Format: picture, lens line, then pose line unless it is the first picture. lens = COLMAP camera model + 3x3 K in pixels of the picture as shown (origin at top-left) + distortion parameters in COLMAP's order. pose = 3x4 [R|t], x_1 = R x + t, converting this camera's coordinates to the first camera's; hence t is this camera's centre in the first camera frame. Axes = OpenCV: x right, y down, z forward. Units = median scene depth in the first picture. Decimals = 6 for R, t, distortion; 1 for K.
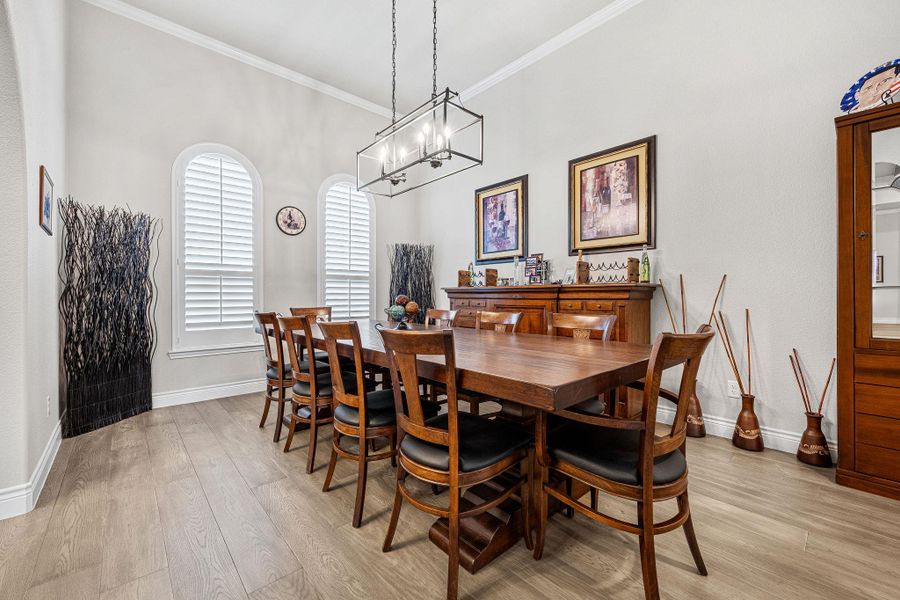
lens RADIAL K [[368.4, 0, 453.2], [0, 368.4, 298.8], [0, 0, 1]] dist [0.001781, 0.000084]
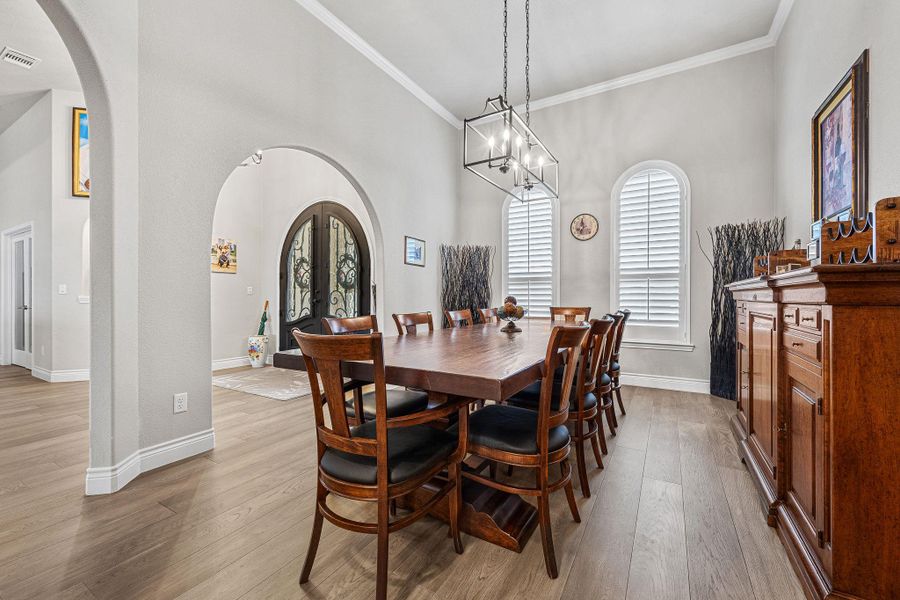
lens RADIAL K [[368.4, 0, 453.2], [0, 368.4, 298.8], [0, 0, 1]] dist [0.001781, 0.000084]
pose [[0.297407, 0.008449, -0.954714, 0.476662], [-0.002125, 0.999964, 0.008187, -0.009373], [0.954749, -0.000406, 0.297414, 0.311021]]
